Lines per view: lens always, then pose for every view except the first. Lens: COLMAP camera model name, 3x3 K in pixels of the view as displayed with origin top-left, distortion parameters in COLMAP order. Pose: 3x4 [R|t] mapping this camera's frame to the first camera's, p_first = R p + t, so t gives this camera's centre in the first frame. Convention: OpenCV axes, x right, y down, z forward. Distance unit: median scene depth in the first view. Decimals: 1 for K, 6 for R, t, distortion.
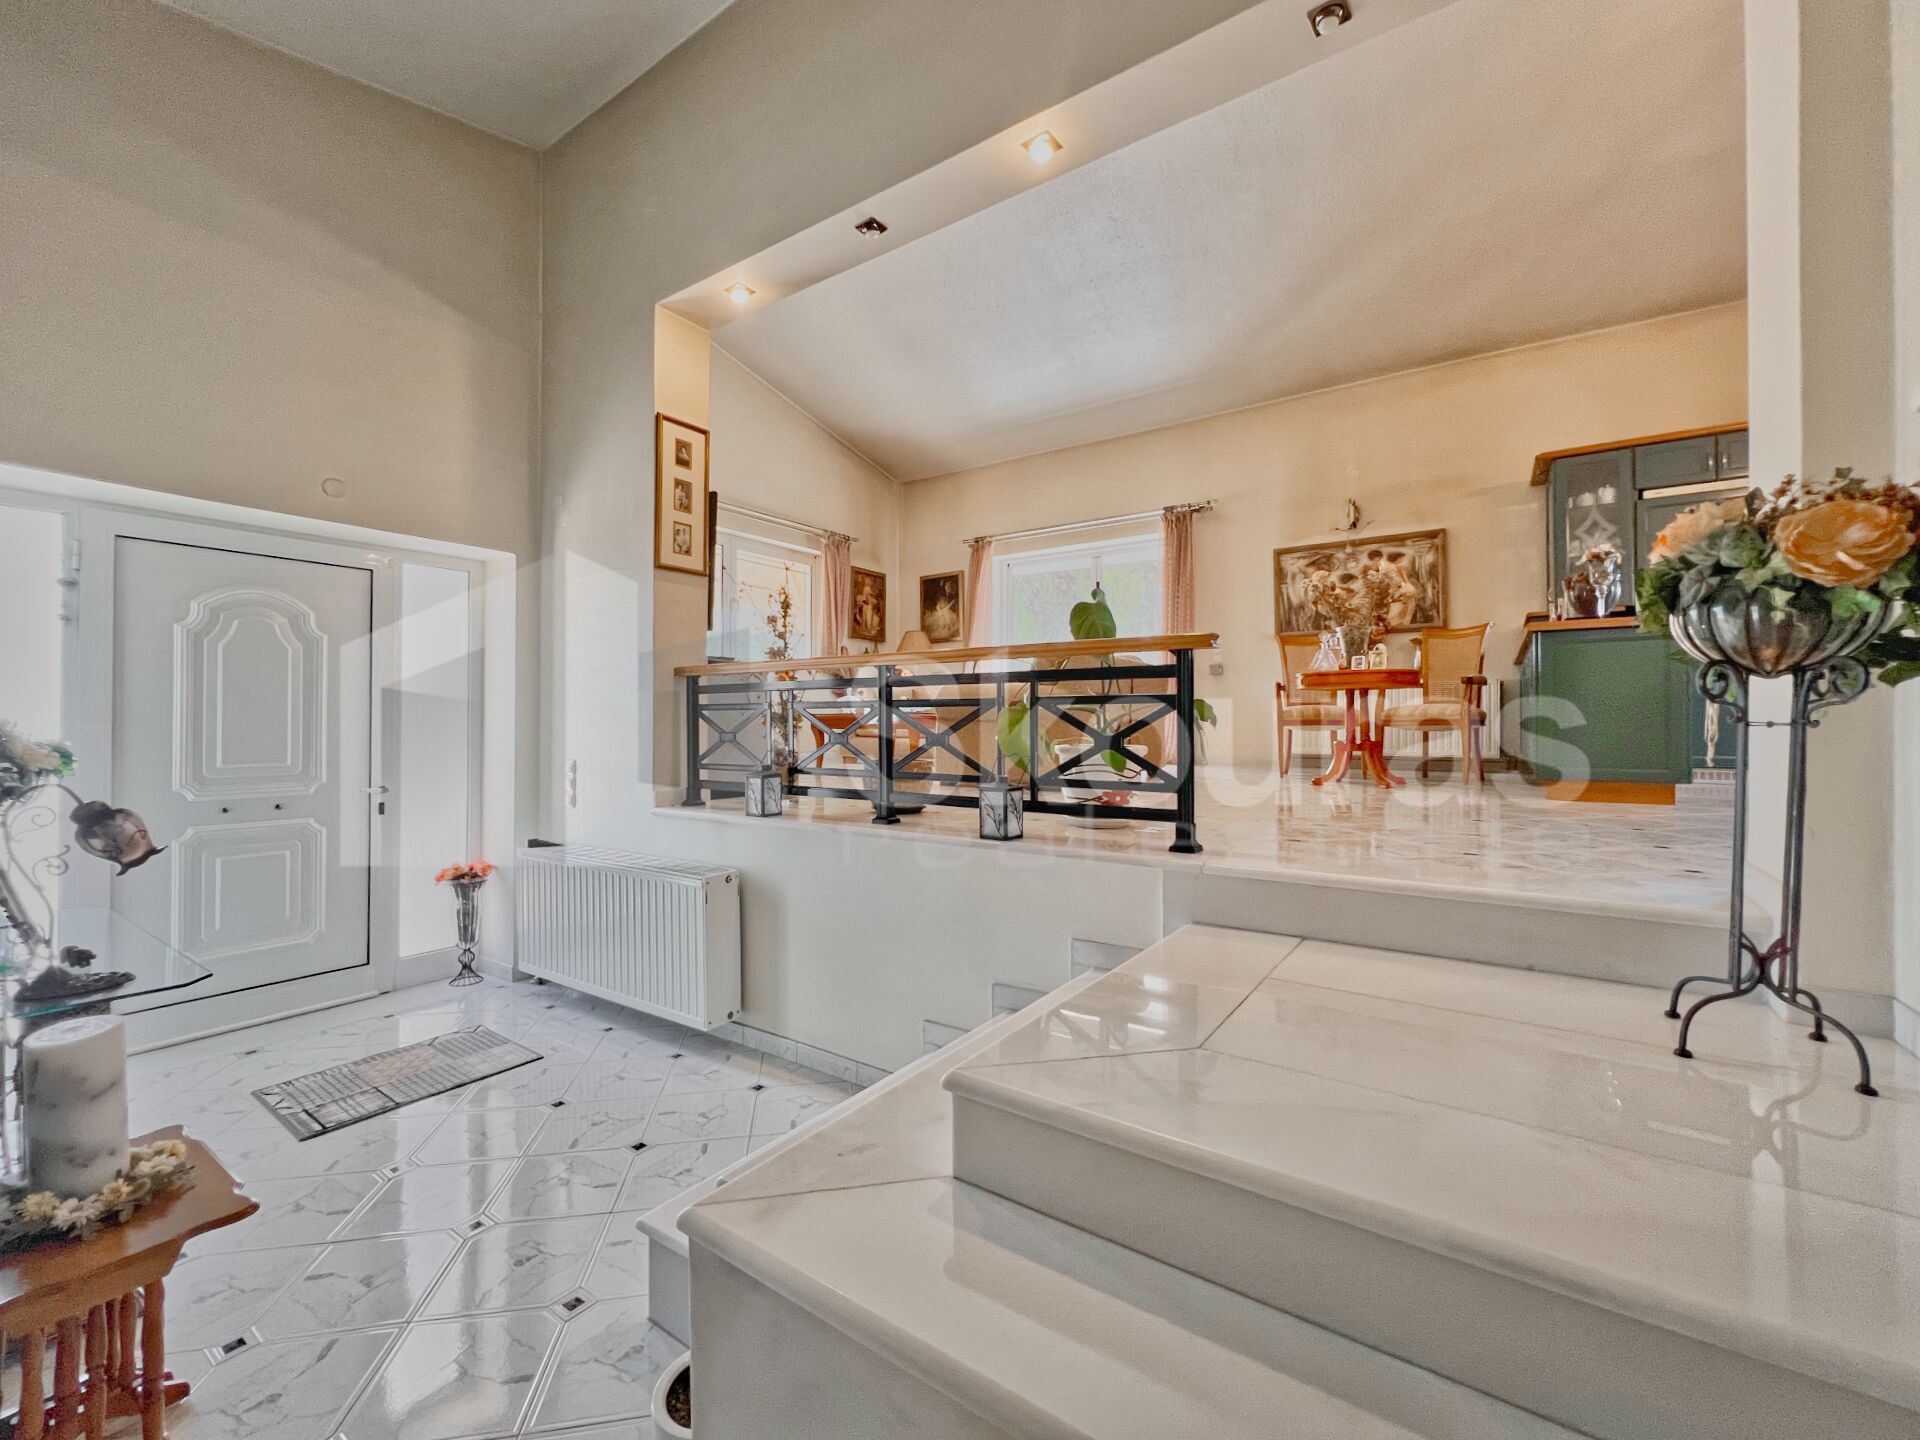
lens RADIAL K [[791.5, 0, 956.5], [0, 791.5, 715.8], [0, 0, 1]] dist [-0.000005, 0.000051]
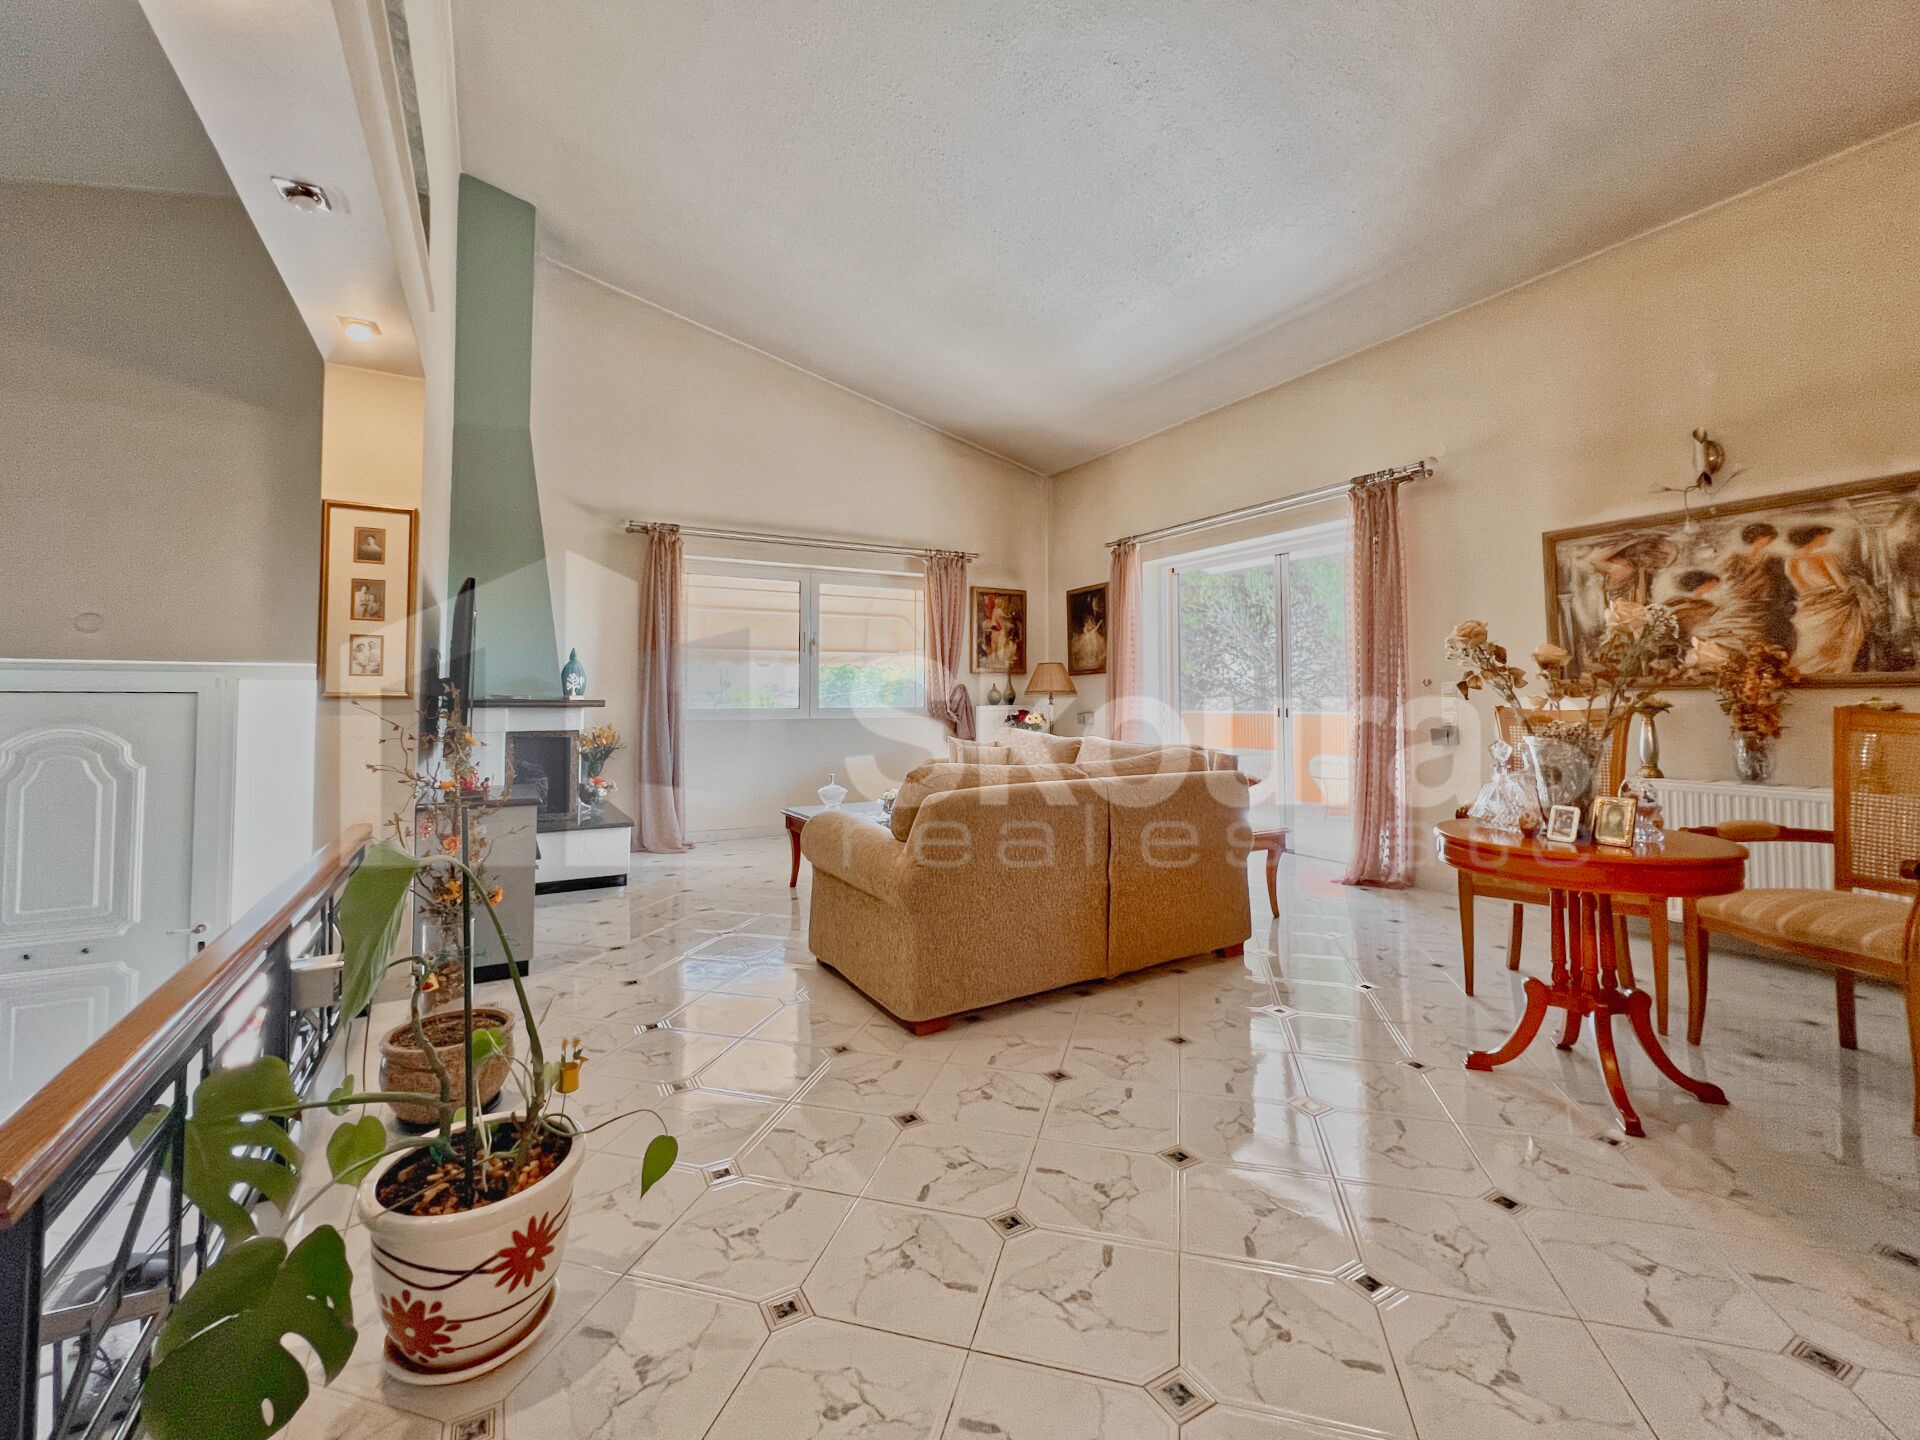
lens RADIAL K [[804.9, 0, 959.0], [0, 804.9, 665.8], [0, 0, 1]] dist [0.000211, 0.000077]
pose [[0.899503, -0.020072, -0.436454, 0.283948], [0.006899, 0.999472, -0.031747, -0.102701], [0.436860, 0.025546, 0.899167, 0.305341]]
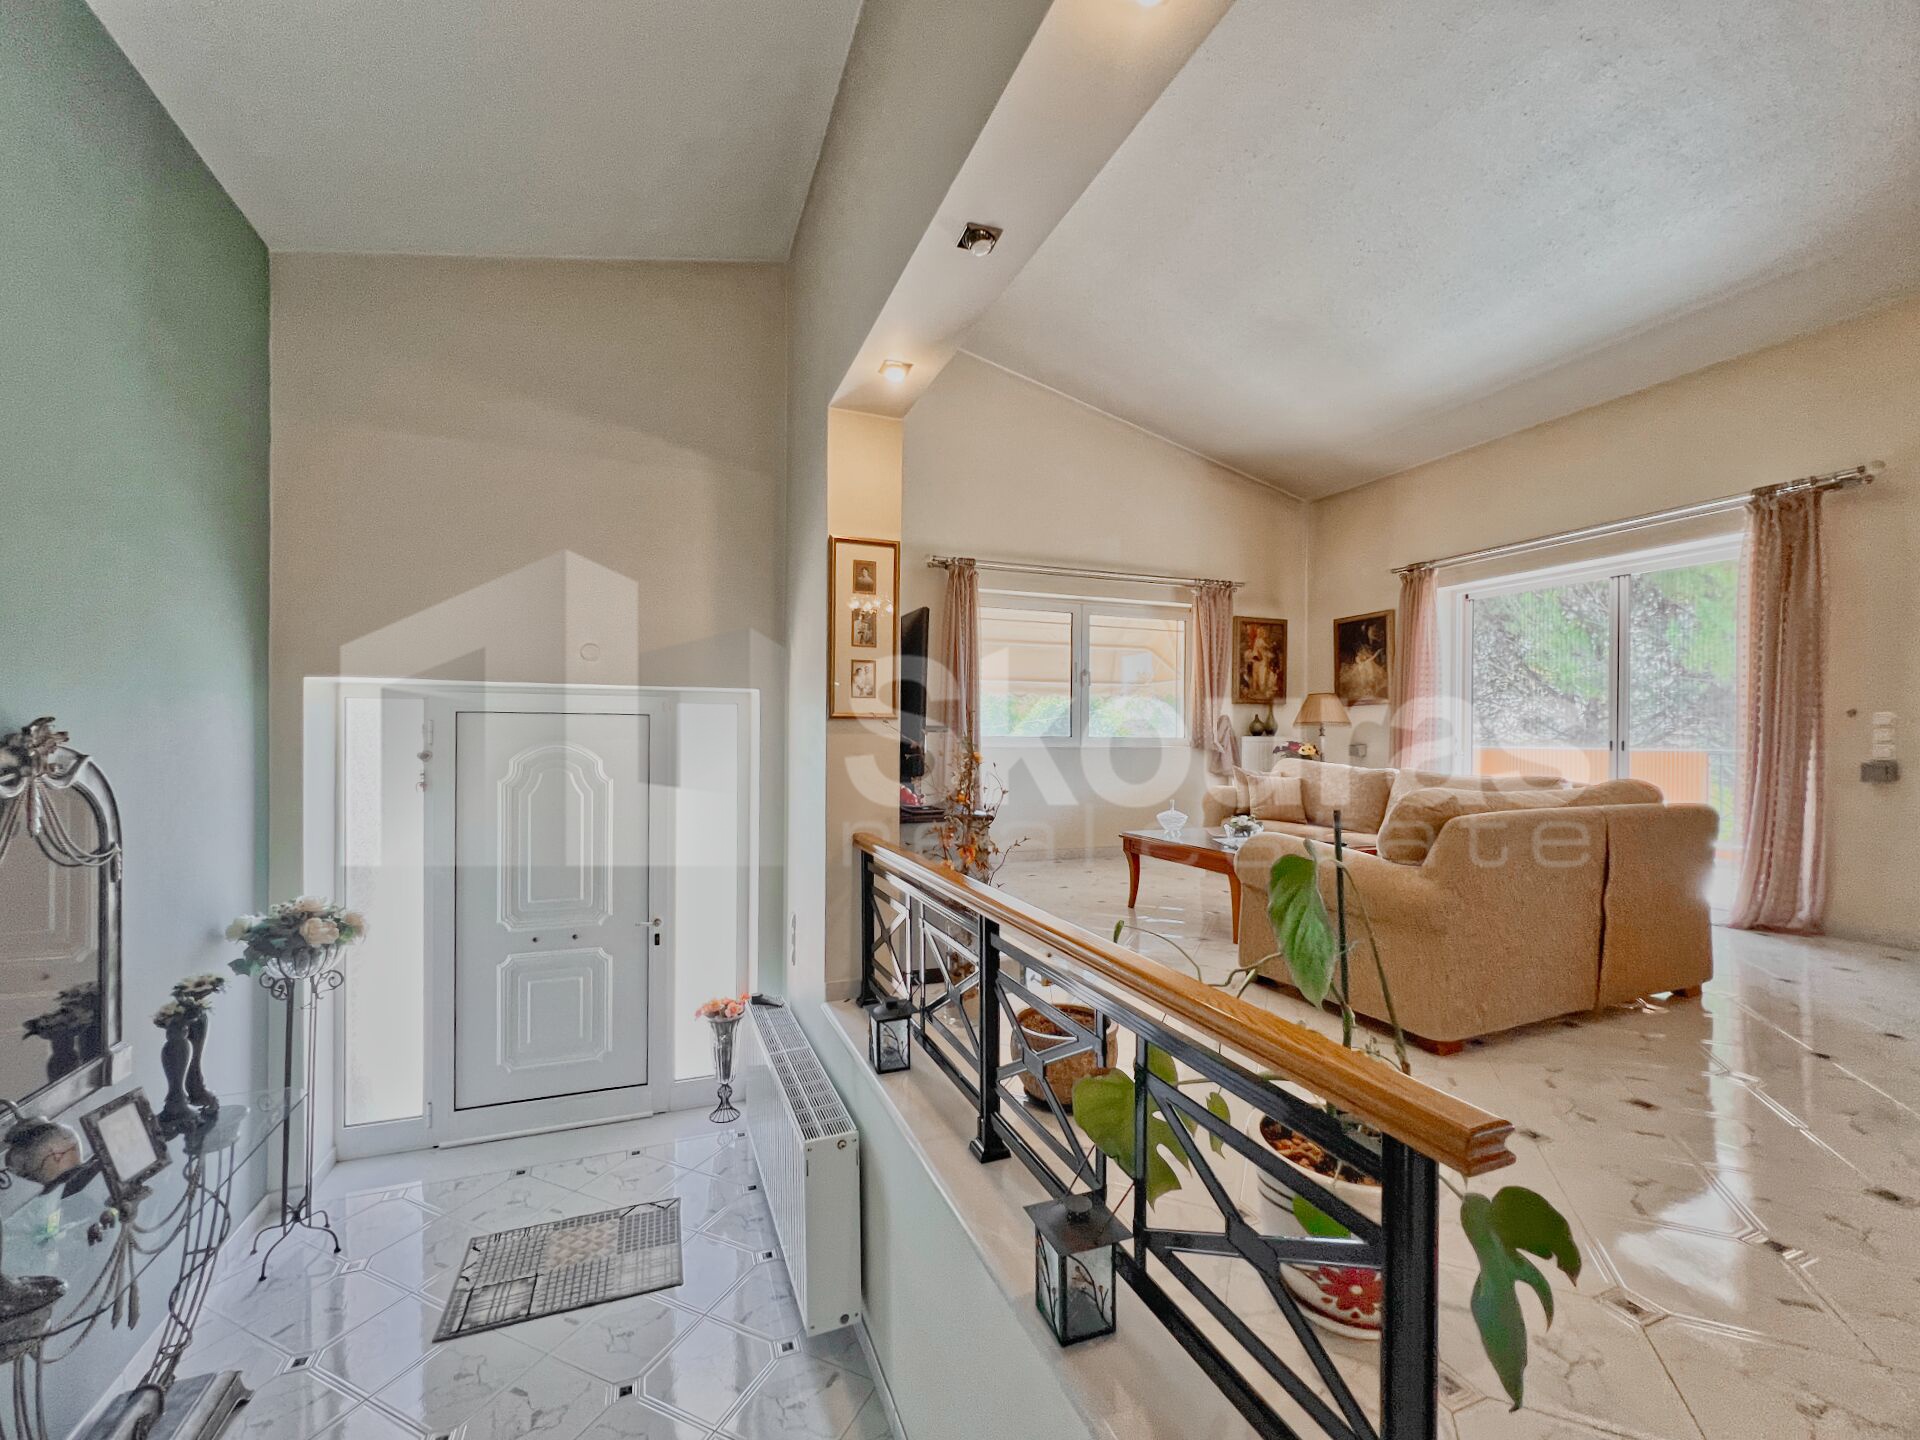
lens RADIAL K [[791.0, 0, 958.8], [0, 791.0, 734.2], [0, 0, 1]] dist [-0.000790, -0.000051]
pose [[0.829030, 0.005873, -0.559174, 0.113238], [-0.000374, 0.999950, 0.009949, -0.096597], [0.559205, -0.008039, 0.828991, 0.202474]]
